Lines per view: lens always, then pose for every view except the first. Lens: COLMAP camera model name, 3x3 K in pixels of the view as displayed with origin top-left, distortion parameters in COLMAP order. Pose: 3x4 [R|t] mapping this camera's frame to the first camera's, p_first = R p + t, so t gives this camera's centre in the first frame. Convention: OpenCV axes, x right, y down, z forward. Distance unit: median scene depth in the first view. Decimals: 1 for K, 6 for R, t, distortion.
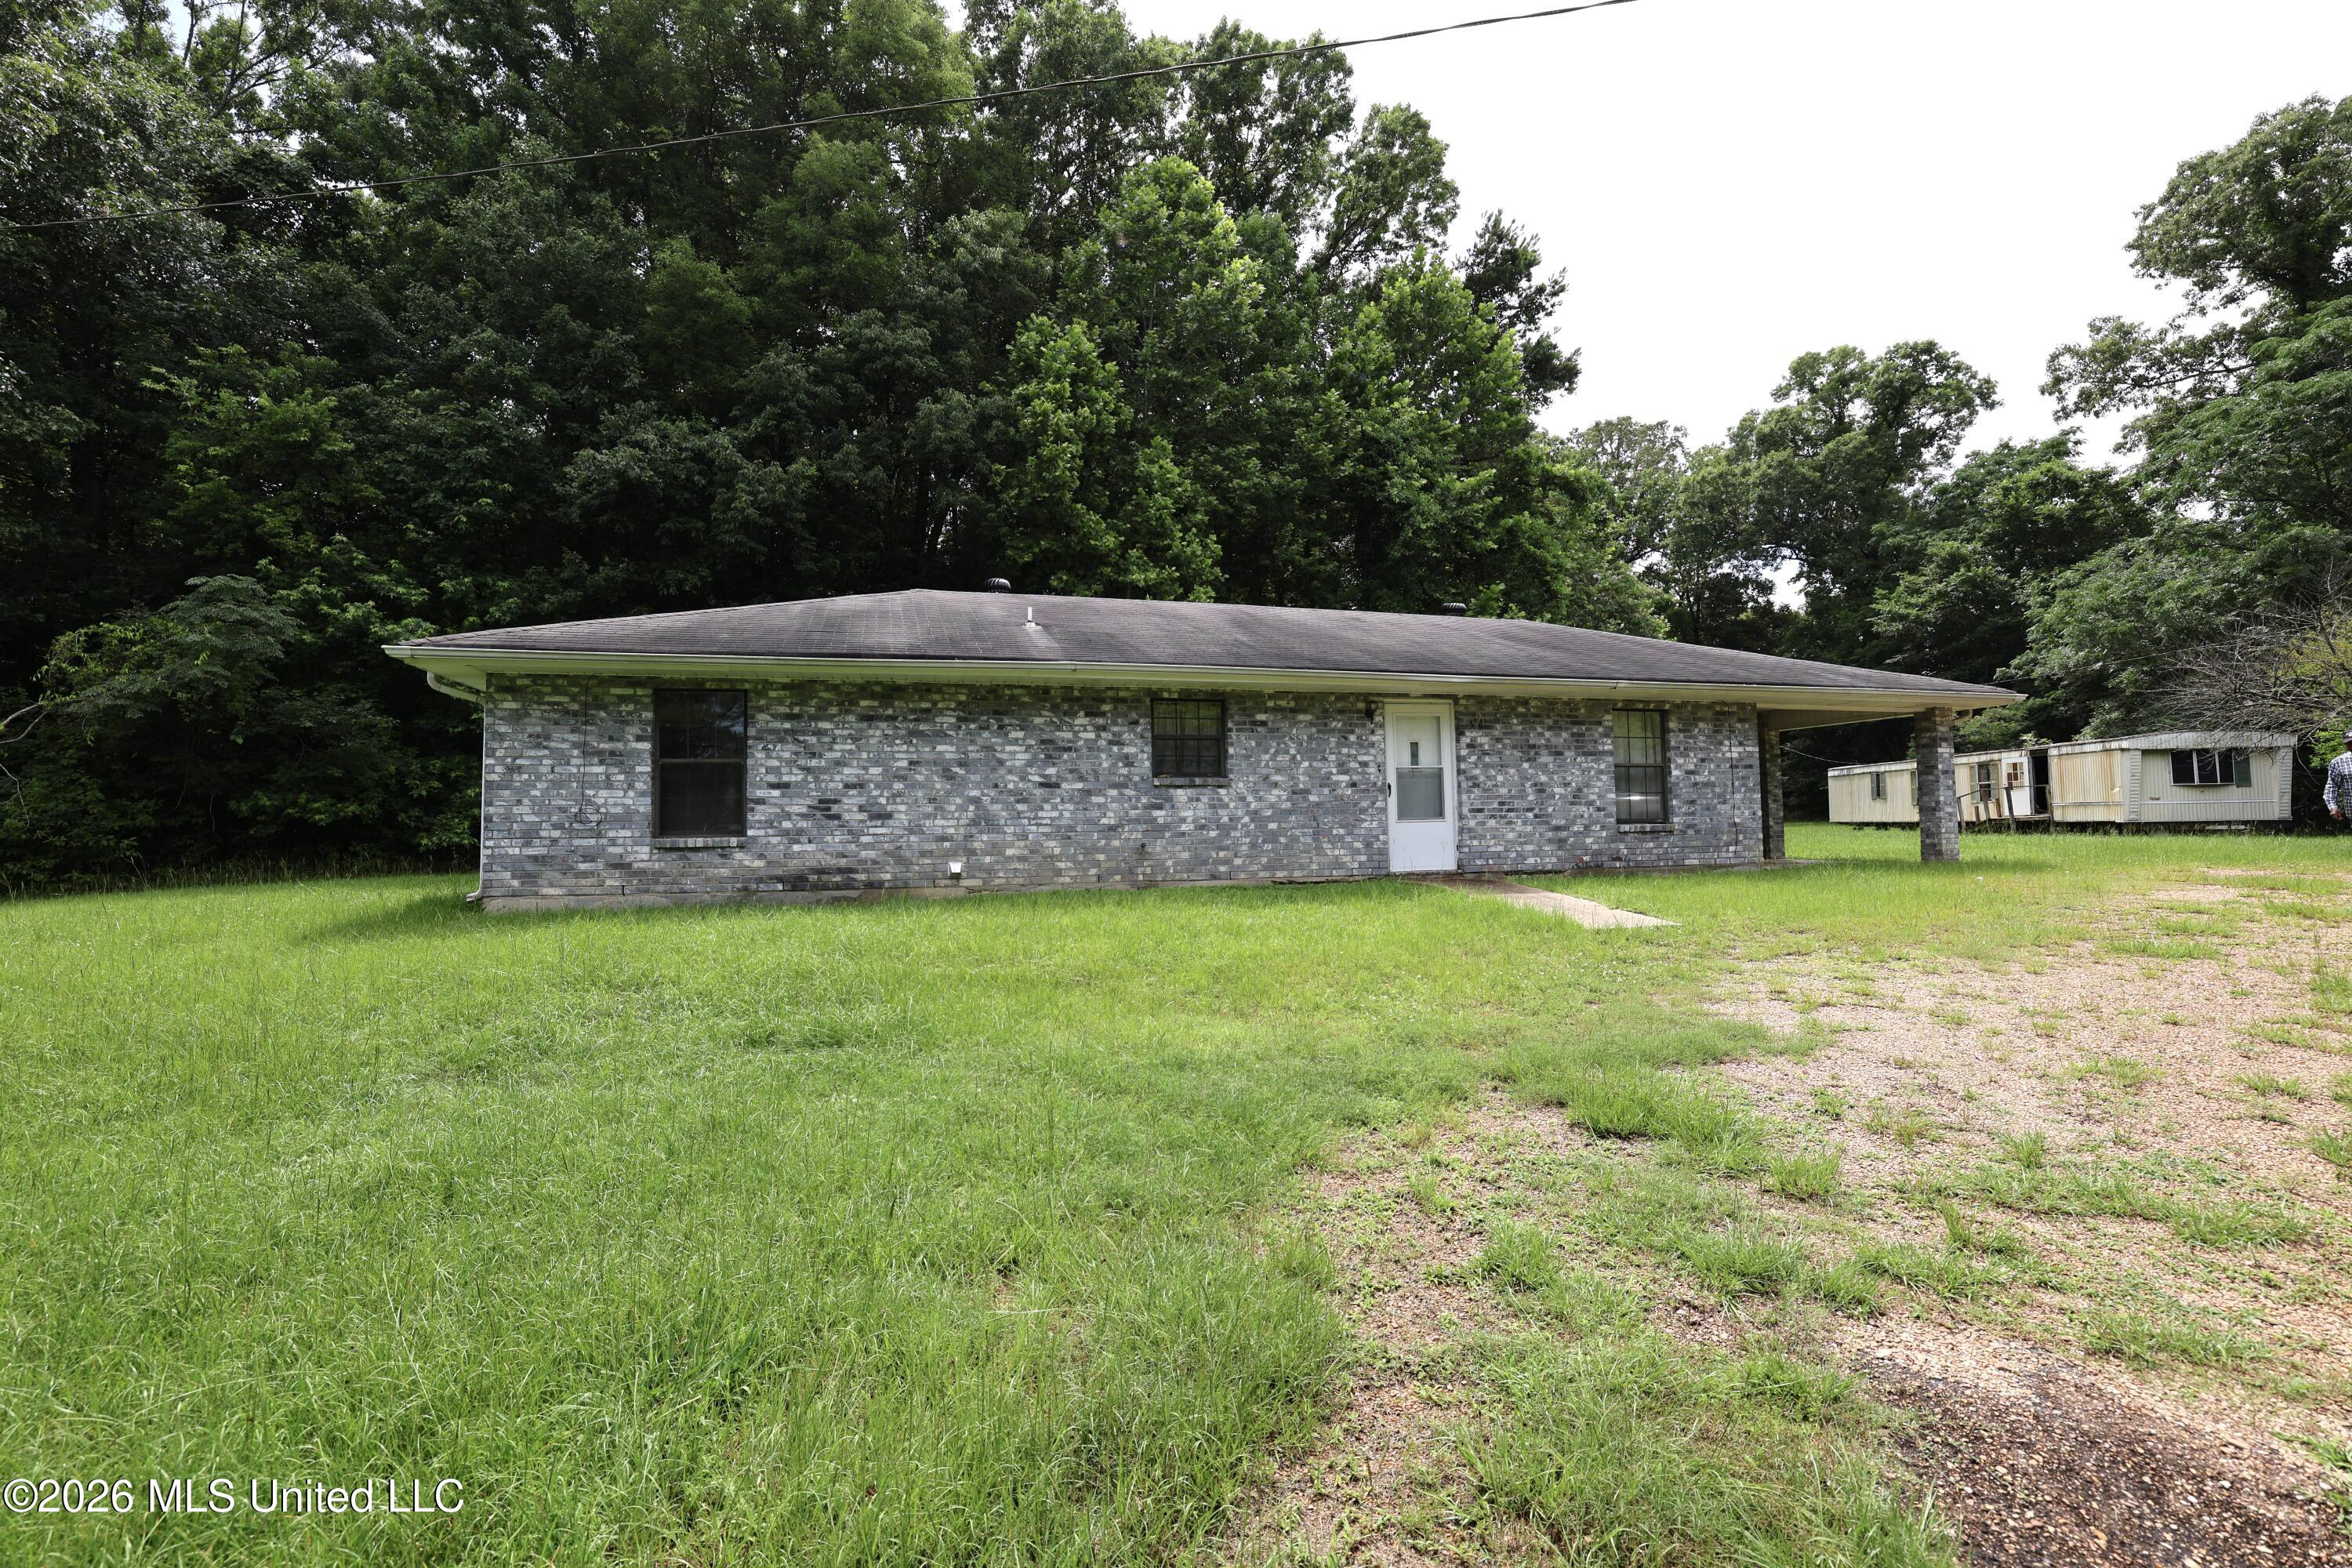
lens RADIAL K [[988.2, 0, 1176.0], [0, 988.2, 784.0], [0, 0, 1]] dist [-0.052931, 0.022414]
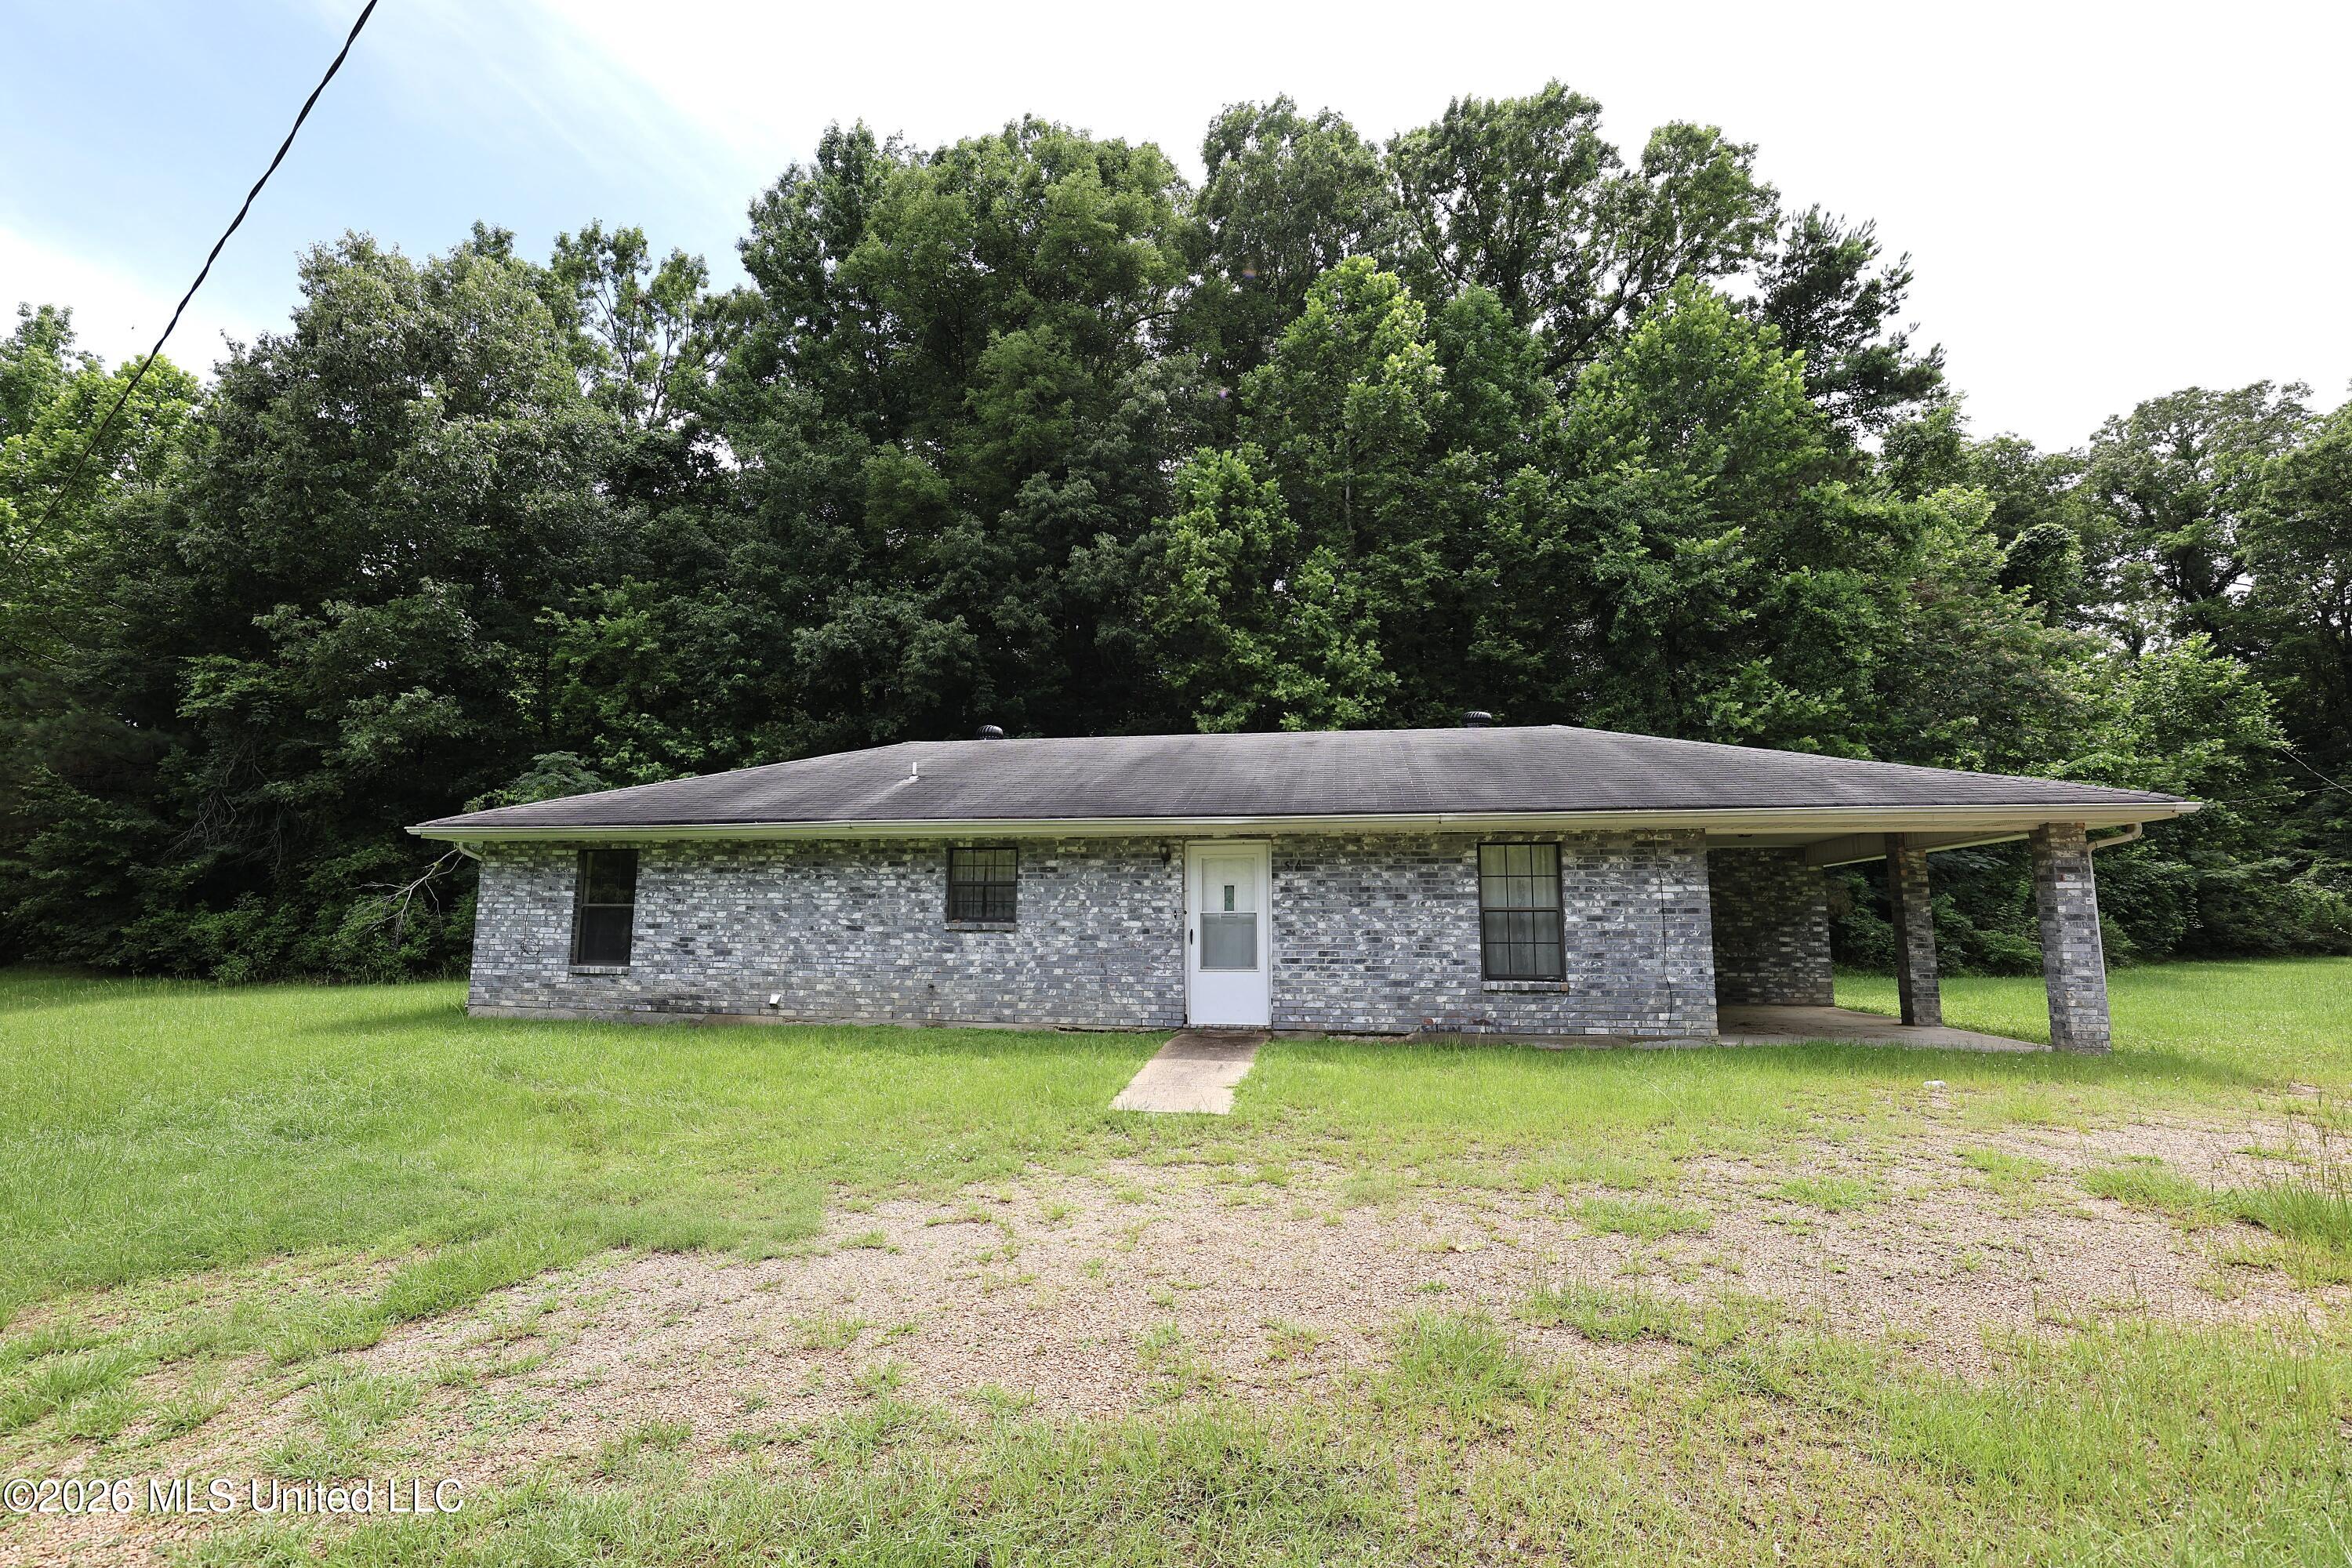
lens RADIAL K [[1043.0, 0, 1175.5], [0, 1043.0, 778.5], [0, 0, 1]] dist [-0.046896, 0.019526]
pose [[0.904055, -0.042342, -0.425315, 0.657028], [-0.000979, 0.994873, -0.101126, -0.045633], [0.427416, 0.091839, 0.899378, 0.075280]]
